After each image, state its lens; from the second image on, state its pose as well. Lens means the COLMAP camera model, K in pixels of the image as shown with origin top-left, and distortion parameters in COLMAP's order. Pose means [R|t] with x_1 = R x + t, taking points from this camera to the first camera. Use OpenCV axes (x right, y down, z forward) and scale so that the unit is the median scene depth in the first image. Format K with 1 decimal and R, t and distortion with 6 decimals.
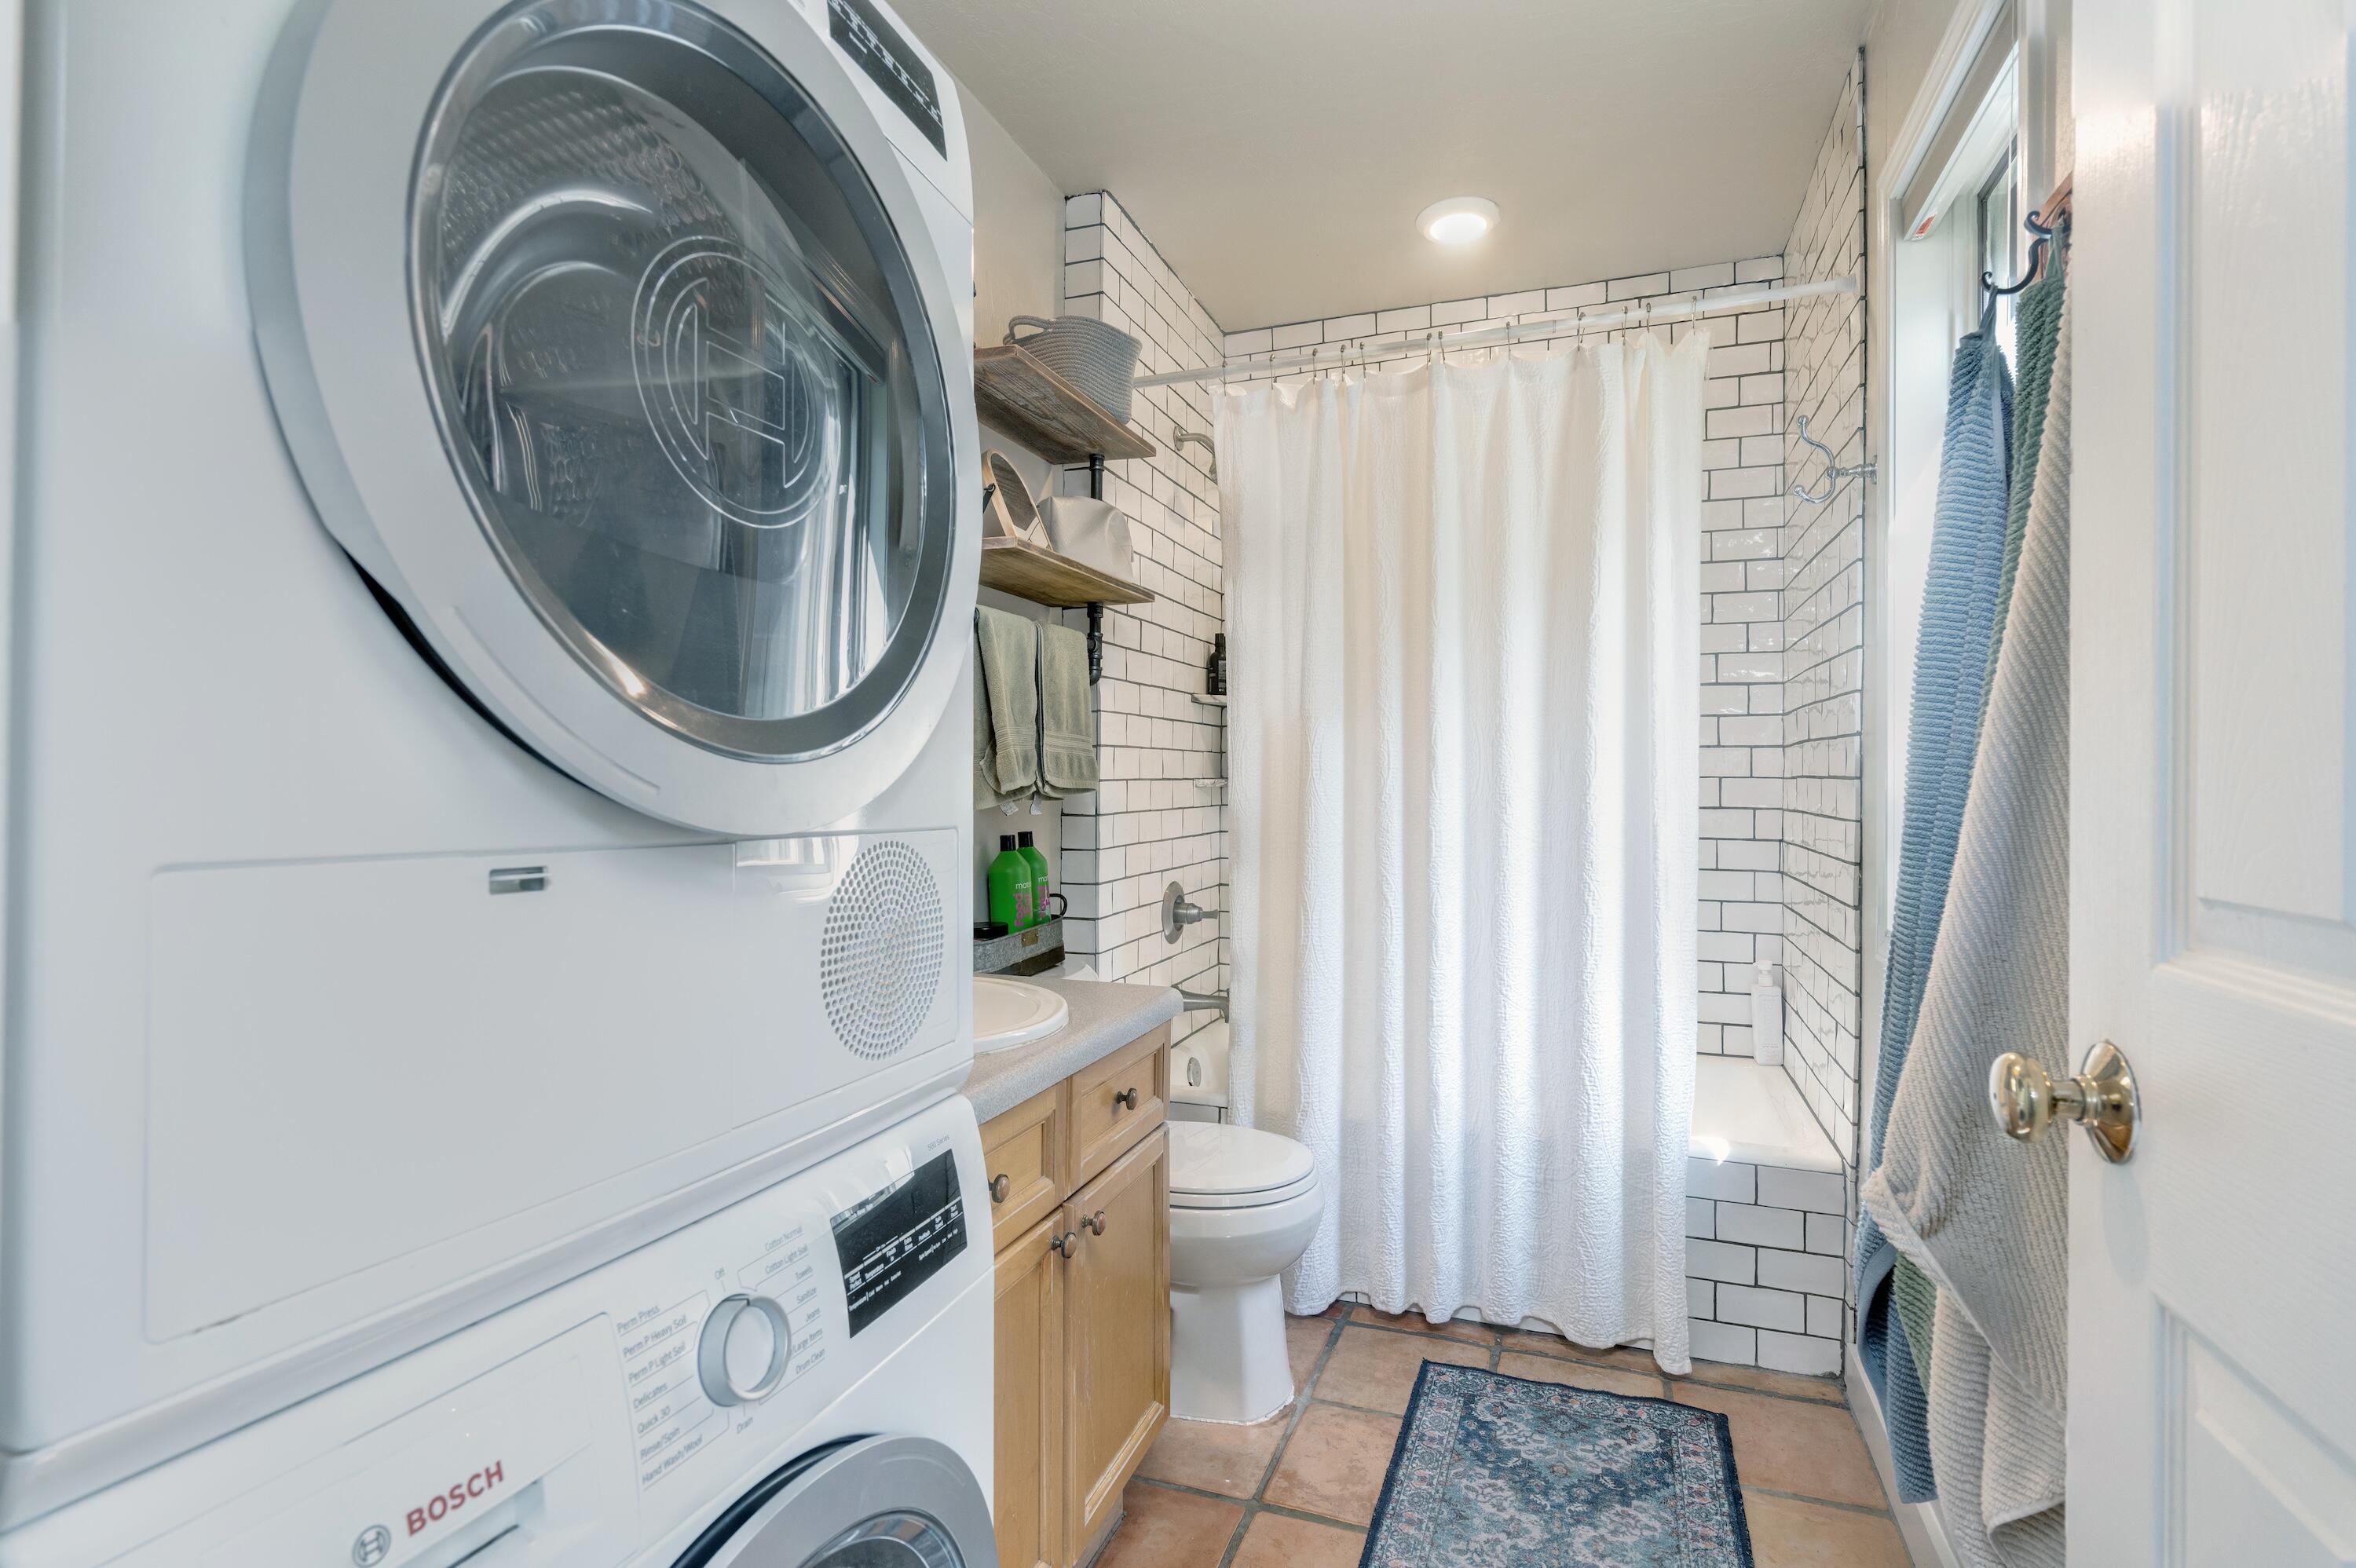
lens RADIAL K [[1101.1, 0, 1192.9], [0, 1101.1, 770.3], [0, 0, 1]] dist [0.000995, 0.000115]
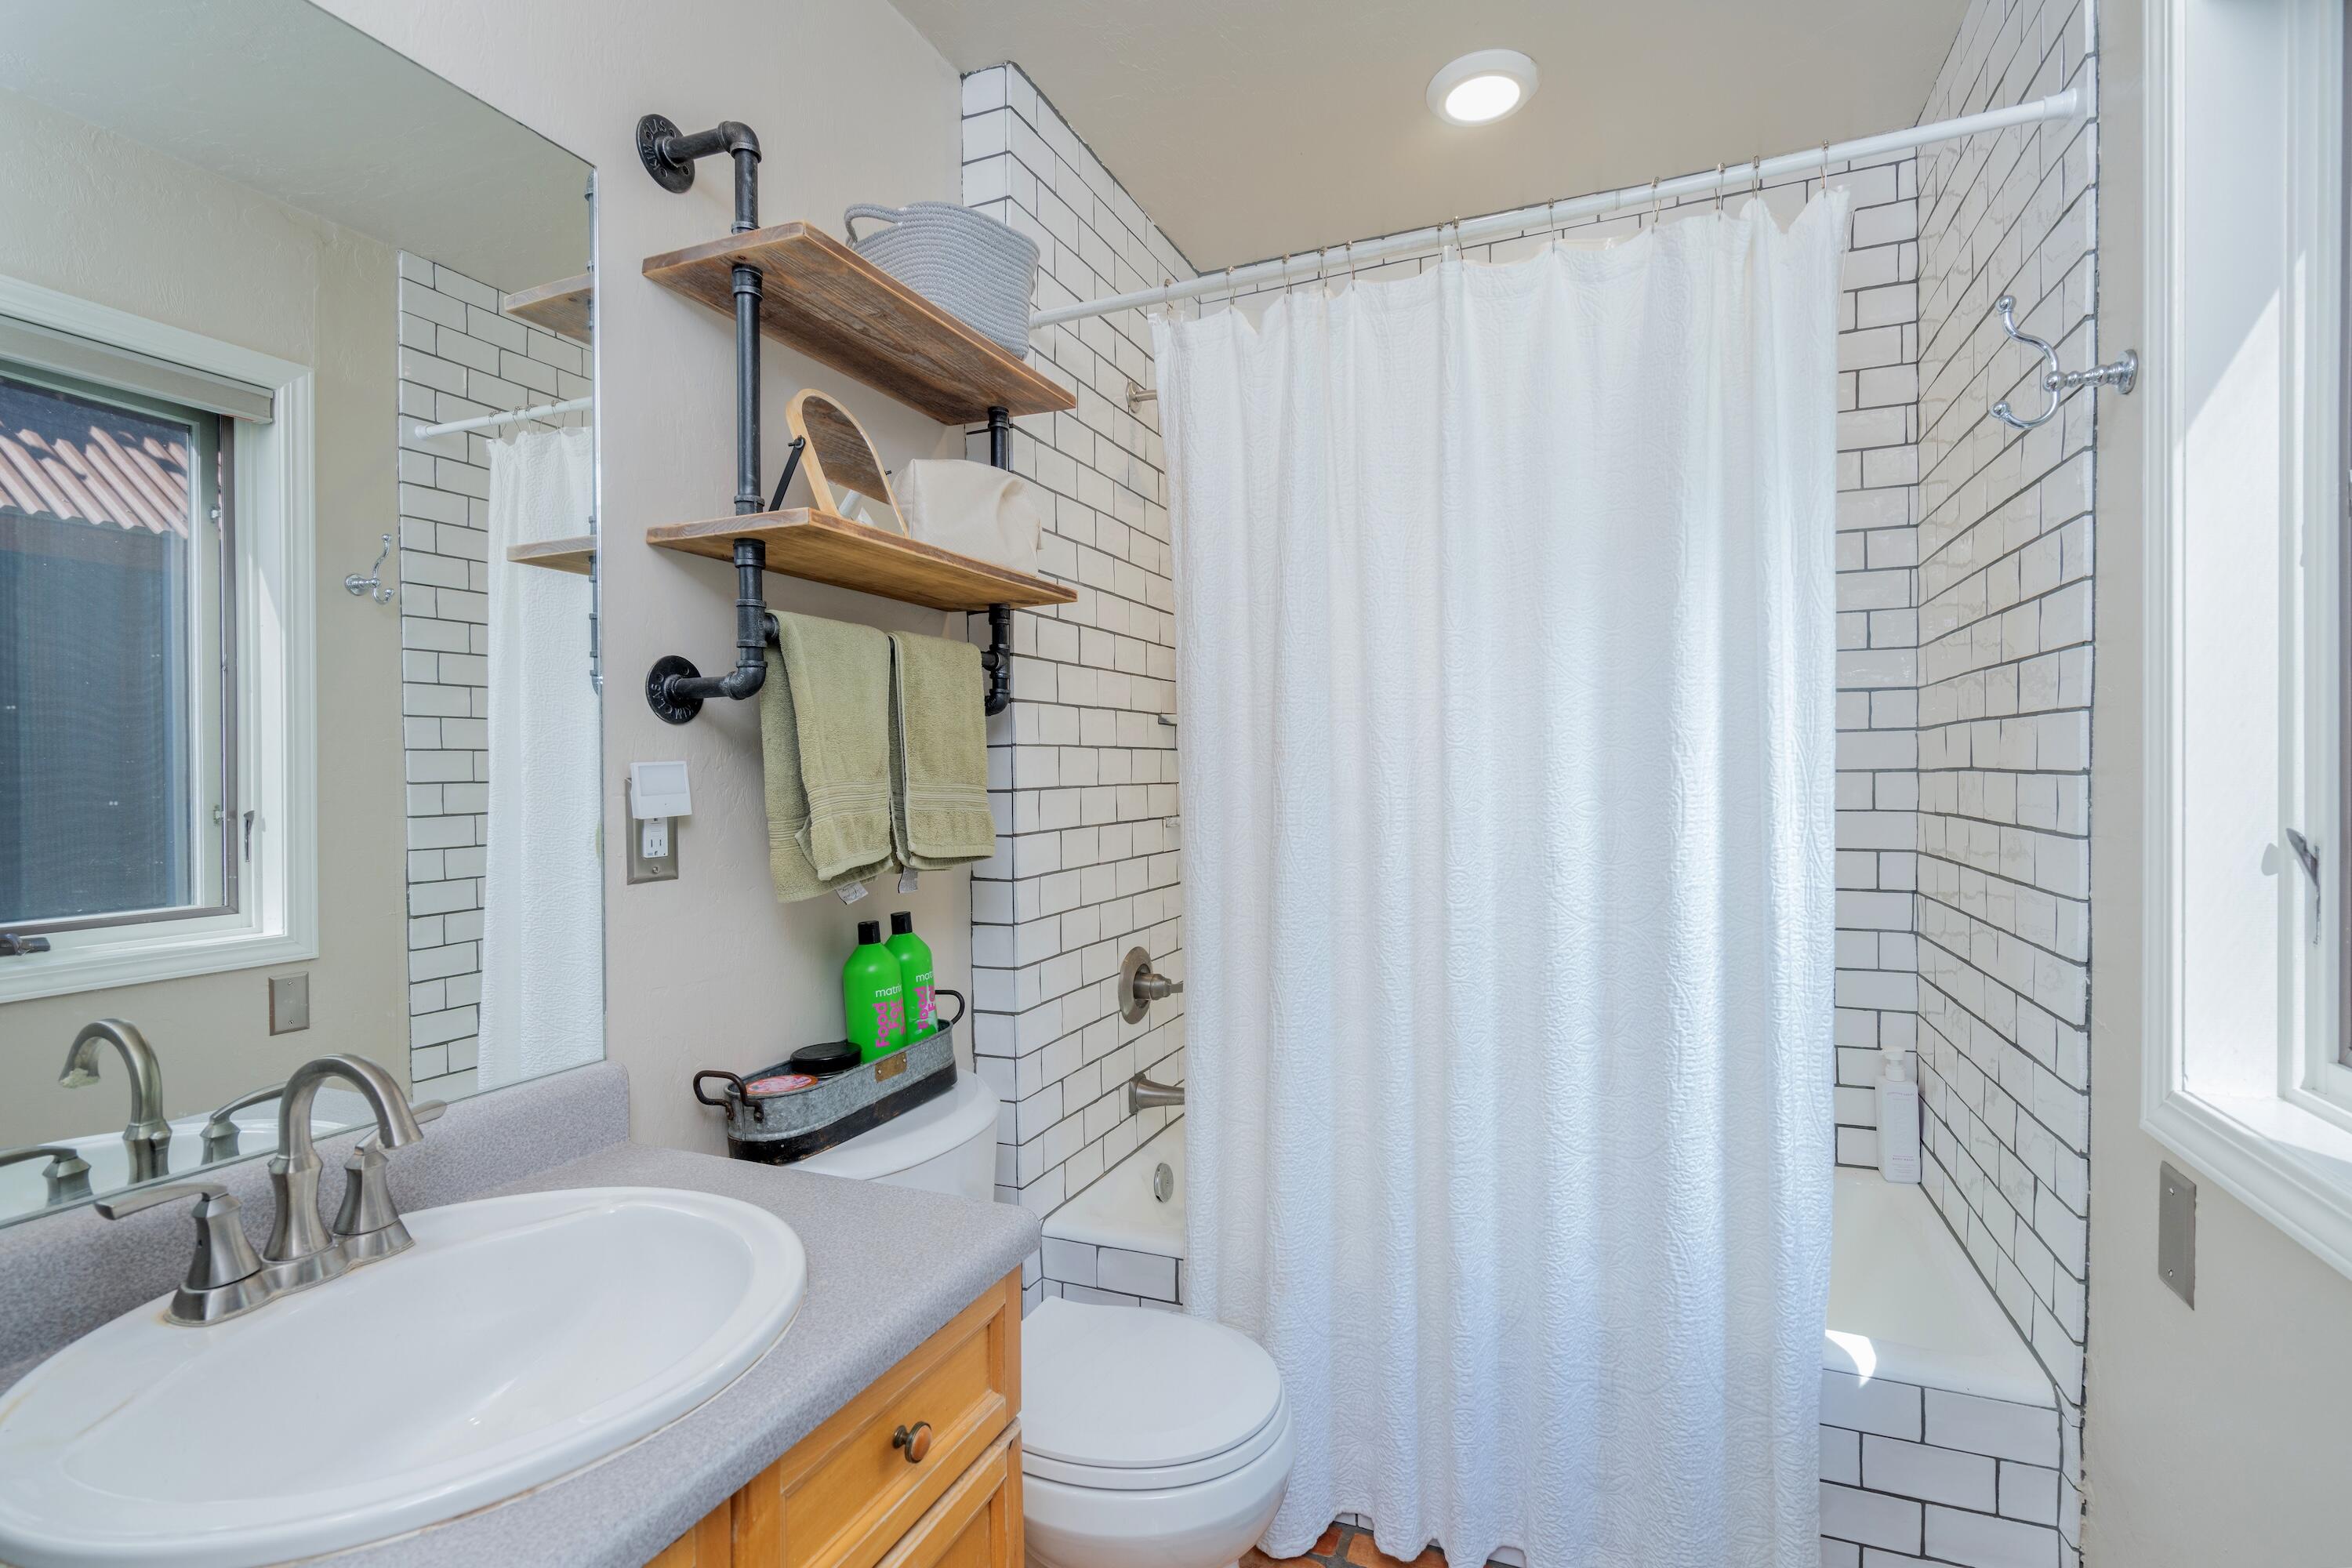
lens RADIAL K [[1099.4, 0, 1163.4], [0, 1099.4, 790.7], [0, 0, 1]] dist [0.000995, 0.000115]
pose [[0.998051, -0.013299, -0.060977, 0.068464], [0.014352, 0.999755, 0.016856, -0.035030], [0.060738, -0.017698, 0.997997, 0.248006]]
